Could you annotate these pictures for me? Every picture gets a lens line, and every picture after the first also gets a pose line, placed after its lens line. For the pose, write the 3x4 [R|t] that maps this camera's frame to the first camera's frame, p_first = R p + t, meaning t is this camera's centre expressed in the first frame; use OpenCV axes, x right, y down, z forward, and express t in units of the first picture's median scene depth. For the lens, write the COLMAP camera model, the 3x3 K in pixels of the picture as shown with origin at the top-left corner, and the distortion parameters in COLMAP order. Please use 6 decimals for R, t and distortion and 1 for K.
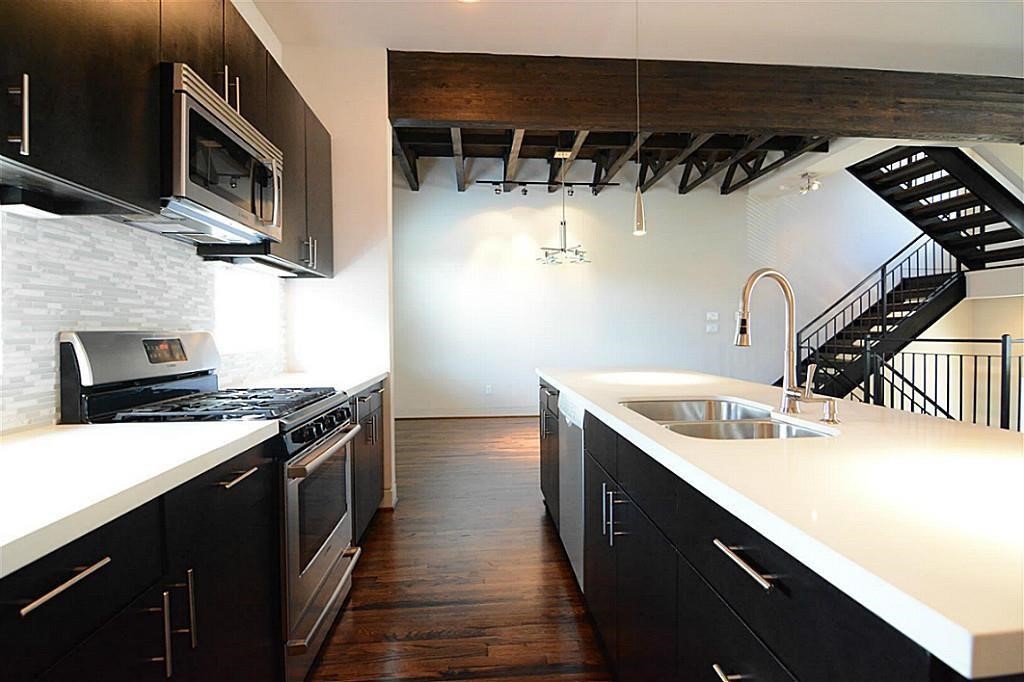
lens RADIAL K [[497.7, 0, 514.1], [0, 497.7, 338.2], [0, 0, 1]] dist [-0.006572, -0.009073]
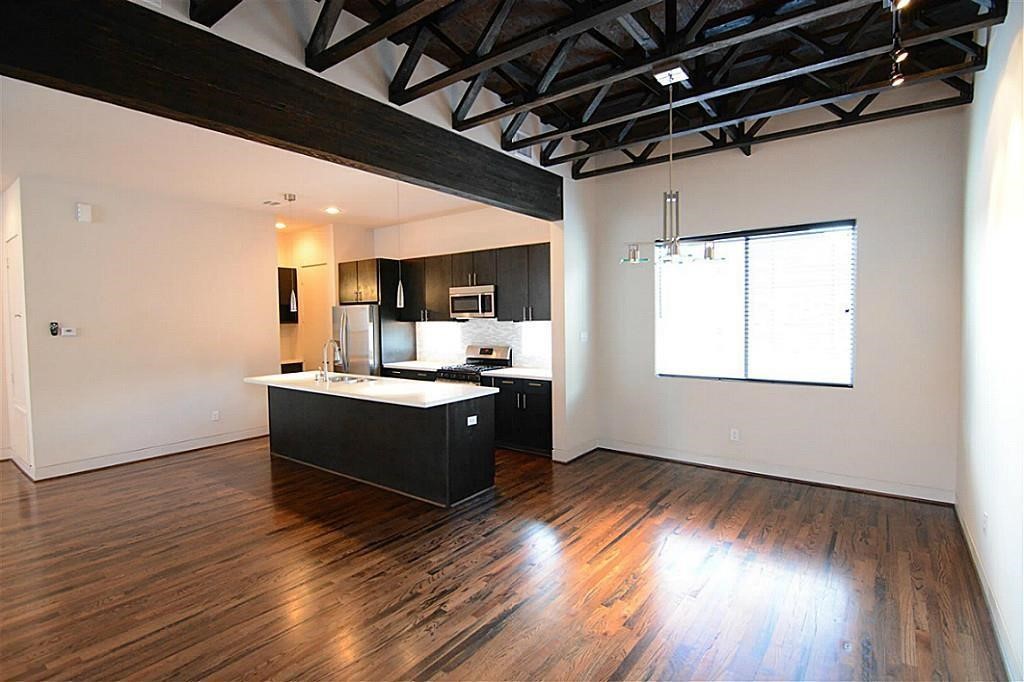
lens RADIAL K [[497.7, 0, 514.1], [0, 497.7, 338.2], [0, 0, 1]] dist [-0.006572, -0.009073]
pose [[-0.665535, 0.049923, -0.744695, 0.593104], [0.007274, 0.998147, 0.060413, -0.092723], [0.746331, 0.034790, -0.664665, 1.131269]]
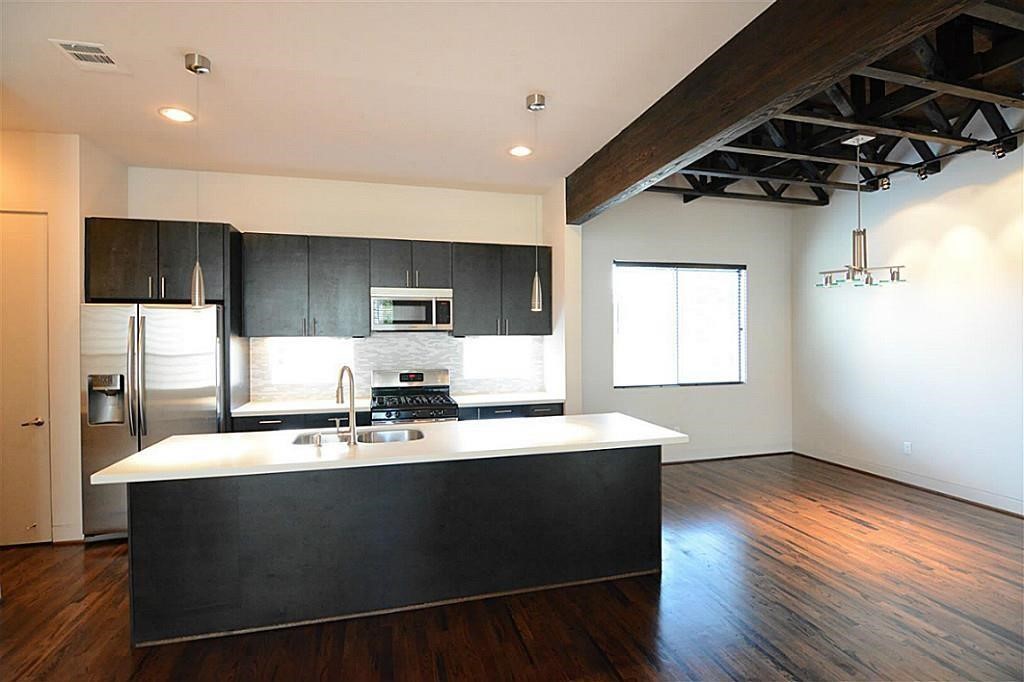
lens RADIAL K [[497.7, 0, 514.1], [0, 497.7, 338.2], [0, 0, 1]] dist [-0.006572, -0.009073]
pose [[0.188472, 0.011120, -0.982016, 0.646742], [-0.012238, 0.999885, 0.008974, -0.069288], [0.982002, 0.010327, 0.188587, 0.327387]]
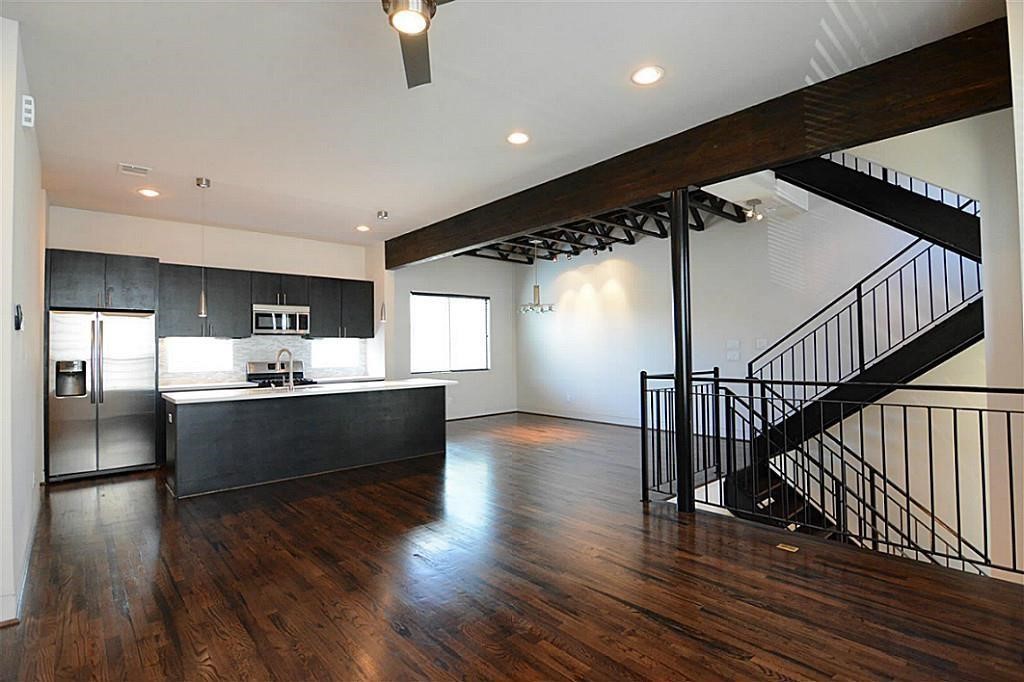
lens RADIAL K [[497.7, 0, 514.1], [0, 497.7, 338.2], [0, 0, 1]] dist [-0.006572, -0.009073]
pose [[0.603249, -0.017449, -0.797362, 1.124373], [-0.005369, 0.999649, -0.025938, -0.033965], [0.797535, 0.019928, 0.602943, 0.040080]]
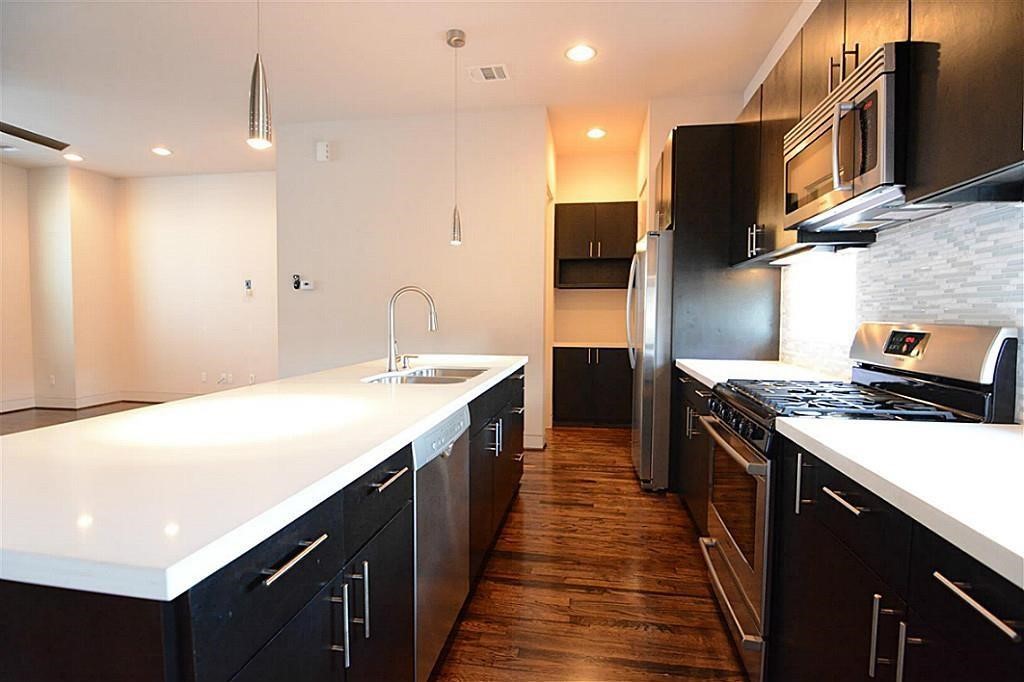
lens RADIAL K [[497.7, 0, 514.1], [0, 497.7, 338.2], [0, 0, 1]] dist [-0.006572, -0.009073]
pose [[-0.969776, -0.006235, 0.243919, -0.065116], [0.008810, 0.998127, 0.060540, -0.015874], [-0.243840, 0.060859, -0.967904, 0.664443]]
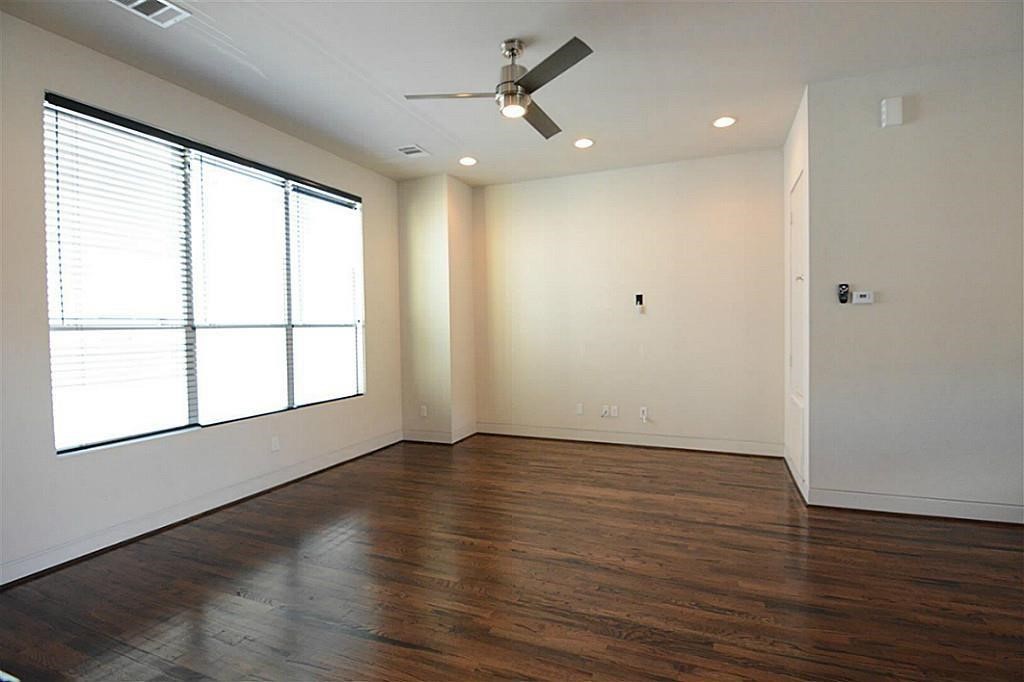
lens RADIAL K [[497.7, 0, 514.1], [0, 497.7, 338.2], [0, 0, 1]] dist [-0.006572, -0.009073]
pose [[-0.890831, 0.011476, 0.454191, 0.570079], [0.031080, 0.998878, 0.035720, -0.042109], [-0.453271, 0.045937, -0.890188, 0.665443]]
